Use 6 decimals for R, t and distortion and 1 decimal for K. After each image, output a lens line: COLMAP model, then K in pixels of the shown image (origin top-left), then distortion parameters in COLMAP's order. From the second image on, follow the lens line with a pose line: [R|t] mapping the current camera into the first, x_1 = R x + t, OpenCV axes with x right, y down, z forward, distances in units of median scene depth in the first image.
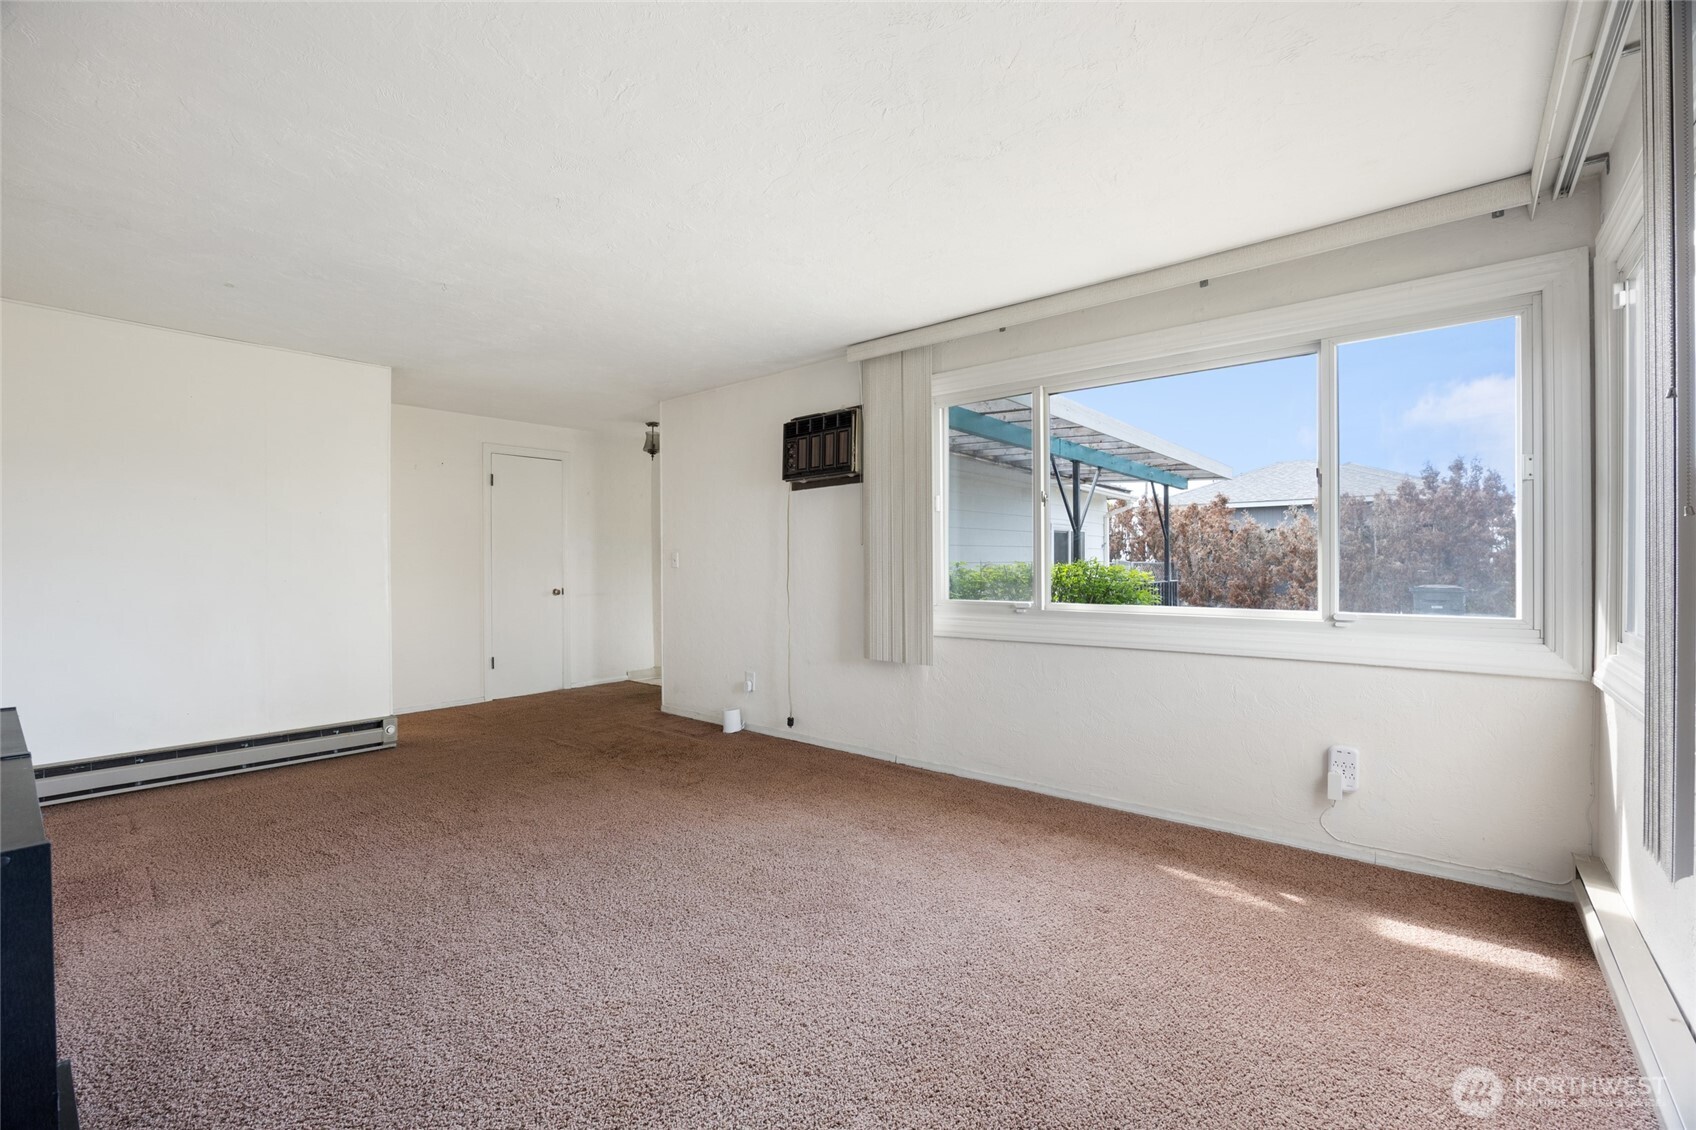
lens RADIAL K [[727.6, 0, 855.5], [0, 727.6, 569.5], [0, 0, 1]] dist [-0.019384, 0.001163]
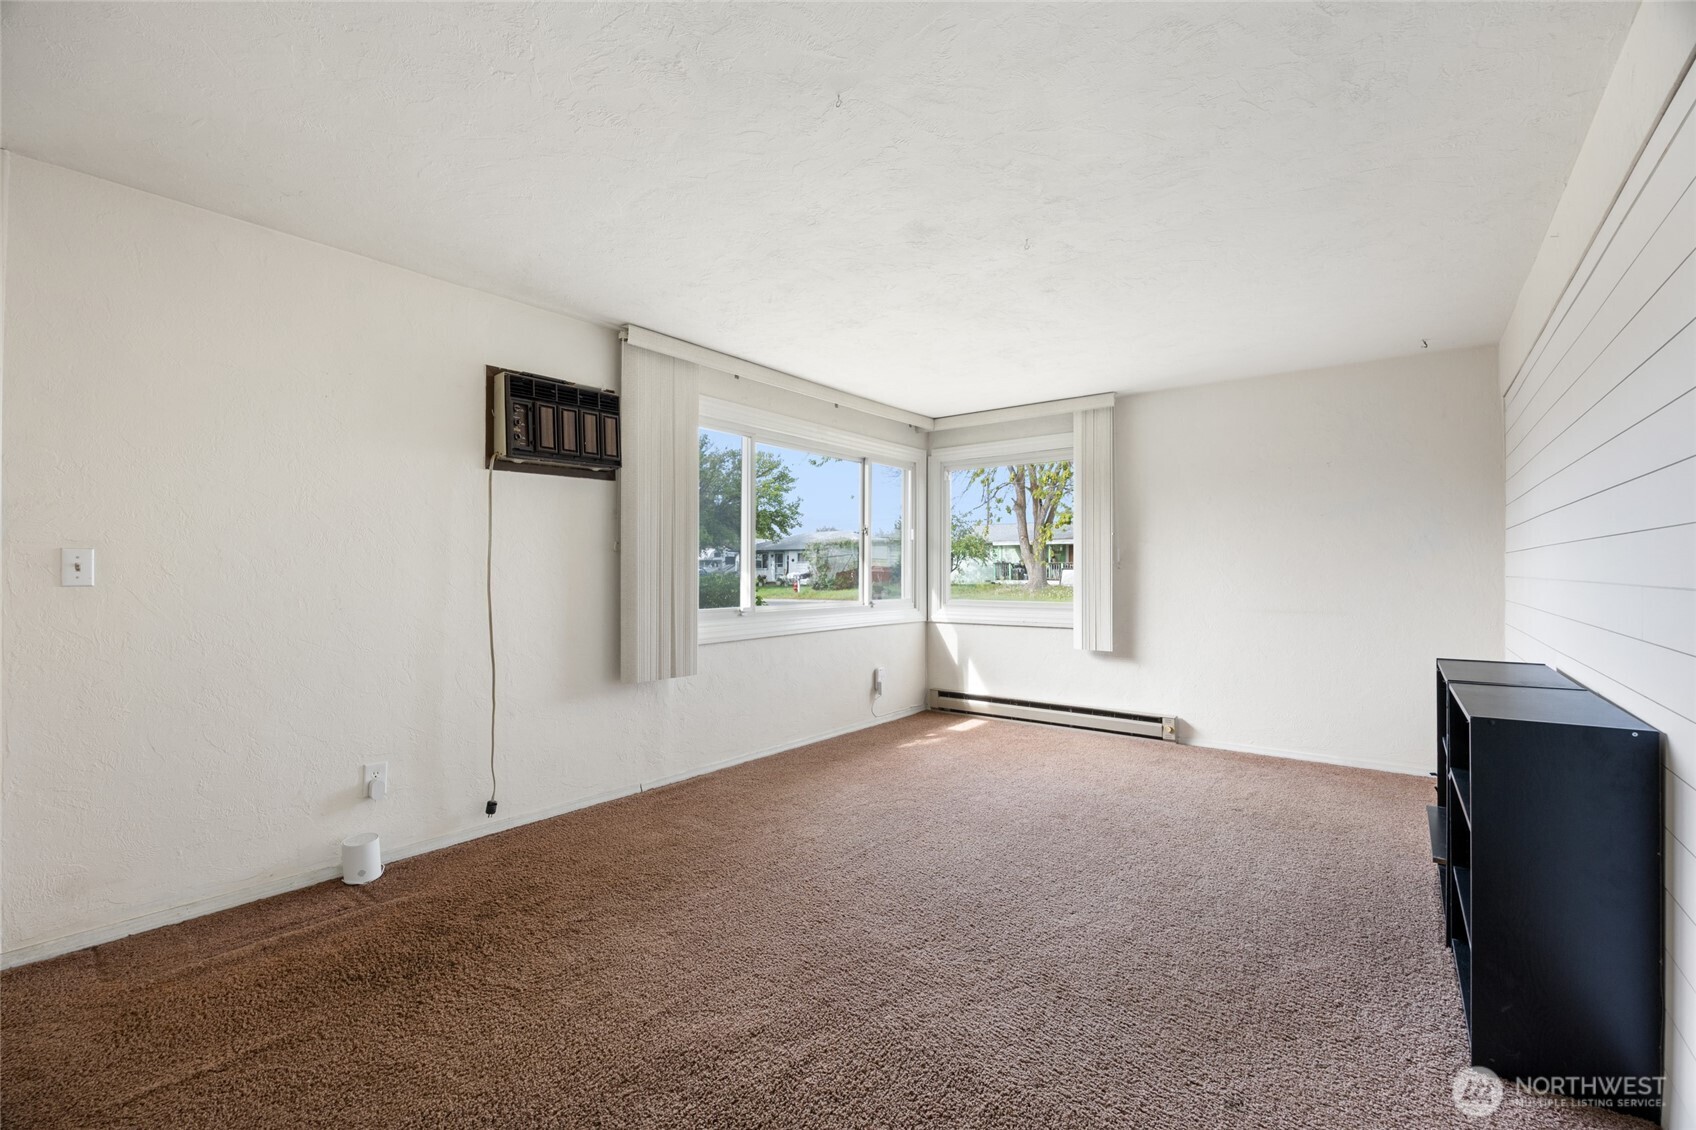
lens RADIAL K [[727.6, 0, 855.9], [0, 727.6, 566.0], [0, 0, 1]] dist [-0.019384, 0.001163]
pose [[-0.048111, 0.008383, 0.998807, -0.909589], [0.002961, 0.999962, -0.008250, -0.012101], [-0.998838, 0.002560, -0.048134, 0.800631]]
